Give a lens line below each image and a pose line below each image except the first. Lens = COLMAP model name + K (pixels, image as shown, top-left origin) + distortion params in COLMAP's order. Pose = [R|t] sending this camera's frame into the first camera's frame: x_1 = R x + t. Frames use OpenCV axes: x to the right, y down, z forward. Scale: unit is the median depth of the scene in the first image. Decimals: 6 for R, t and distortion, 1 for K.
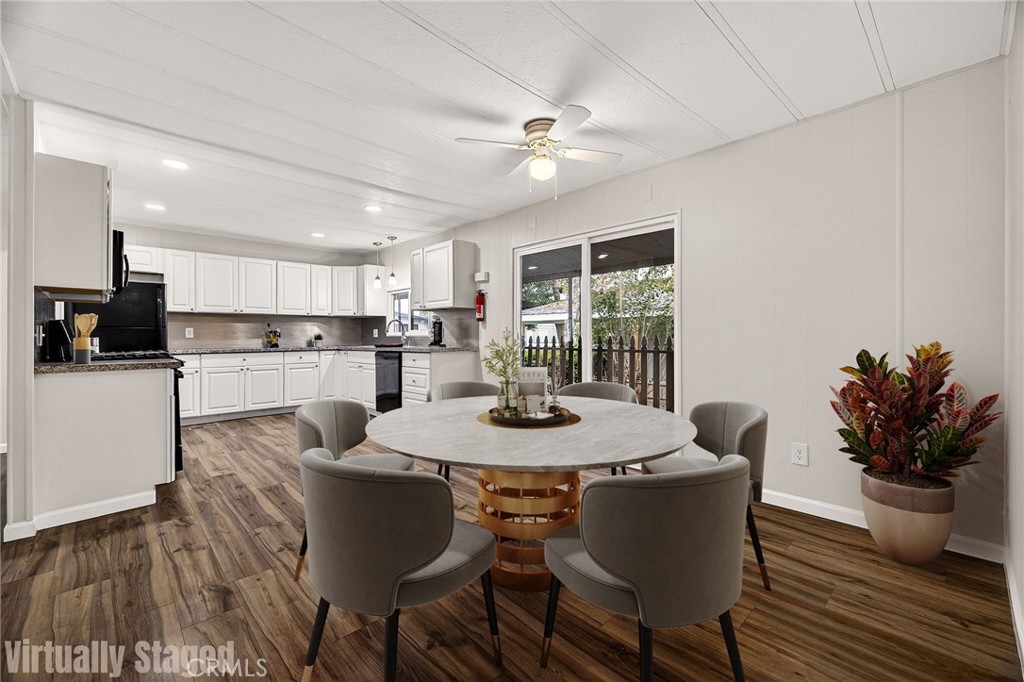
lens RADIAL K [[444.9, 0, 509.5], [0, 444.9, 336.4], [0, 0, 1]] dist [0.018902, -0.000872]
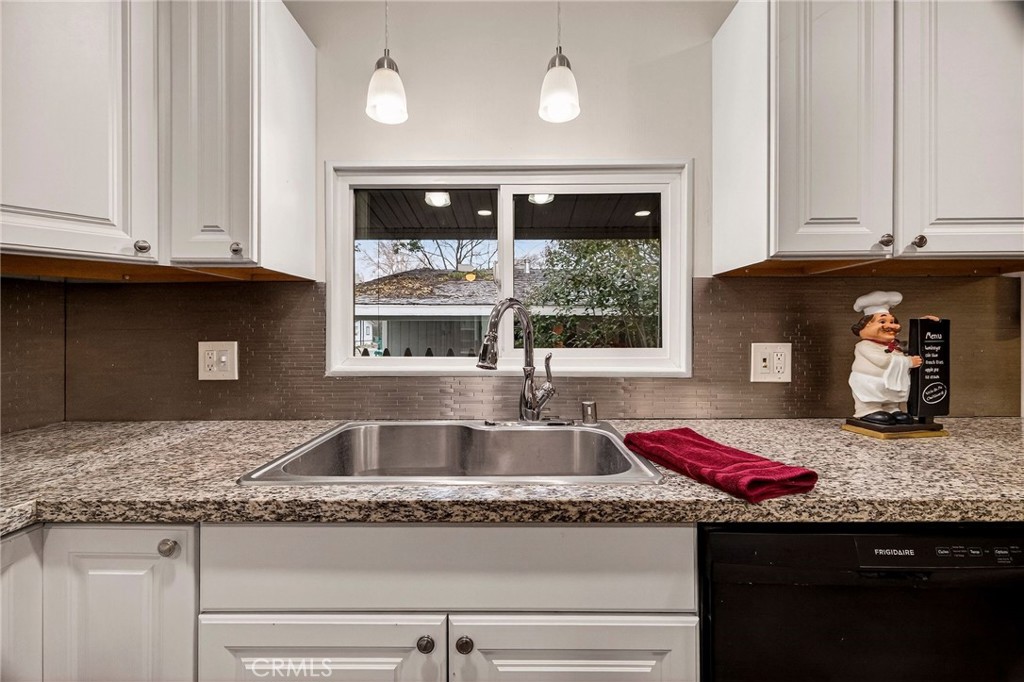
lens RADIAL K [[429.8, 0, 506.3], [0, 429.8, 330.3], [0, 0, 1]] dist [0.008935, -0.002032]
pose [[0.688414, 0.004124, 0.725307, -0.414065], [-0.001555, 0.999990, -0.004209, -0.023389], [-0.725317, 0.001770, 0.688413, 0.897539]]
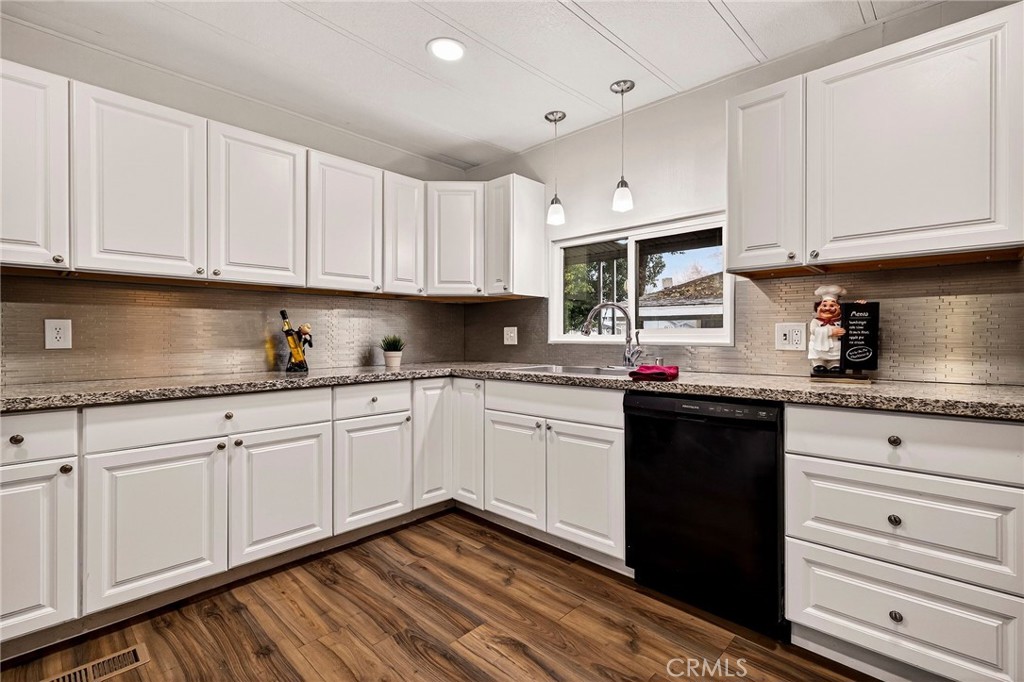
lens RADIAL K [[471.1, 0, 513.7], [0, 471.1, 337.7], [0, 0, 1]] dist [0.005959, 0.001337]
pose [[0.997709, 0.002158, 0.067611, -0.386112], [-0.002438, 0.999989, 0.004057, -0.007662], [-0.067602, -0.004213, 0.997703, 0.606898]]
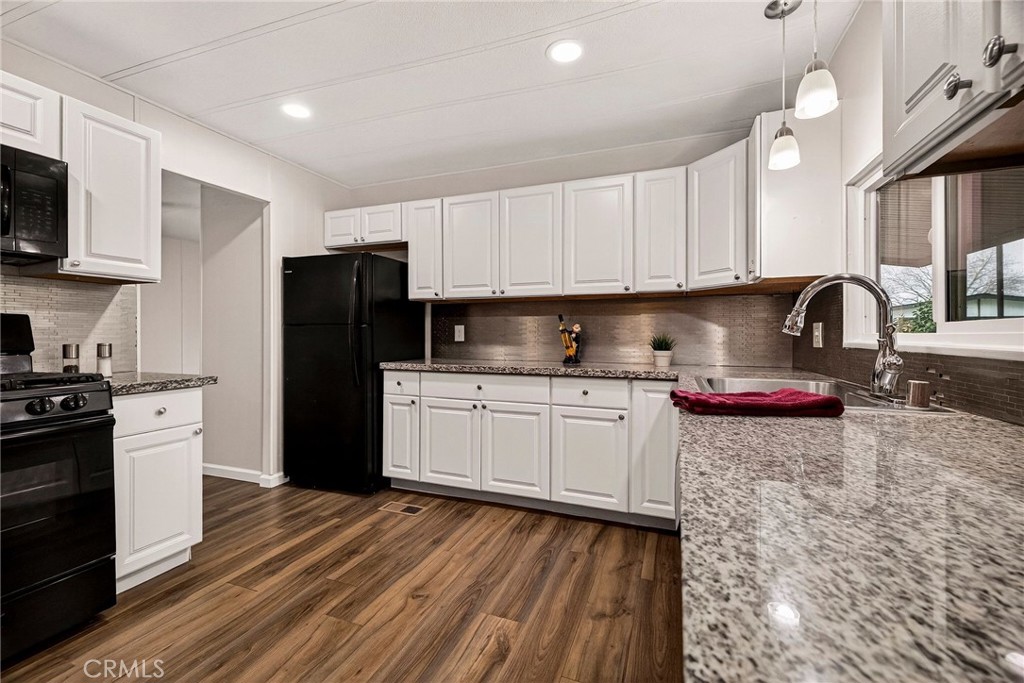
lens RADIAL K [[429.8, 0, 512.9], [0, 429.8, 334.4], [0, 0, 1]] dist [0.008935, -0.002032]
pose [[0.443835, 0.001499, -0.896107, -0.140226], [-0.005768, 0.999983, -0.001184, -0.006434], [0.896090, 0.005695, 0.443836, 0.782233]]
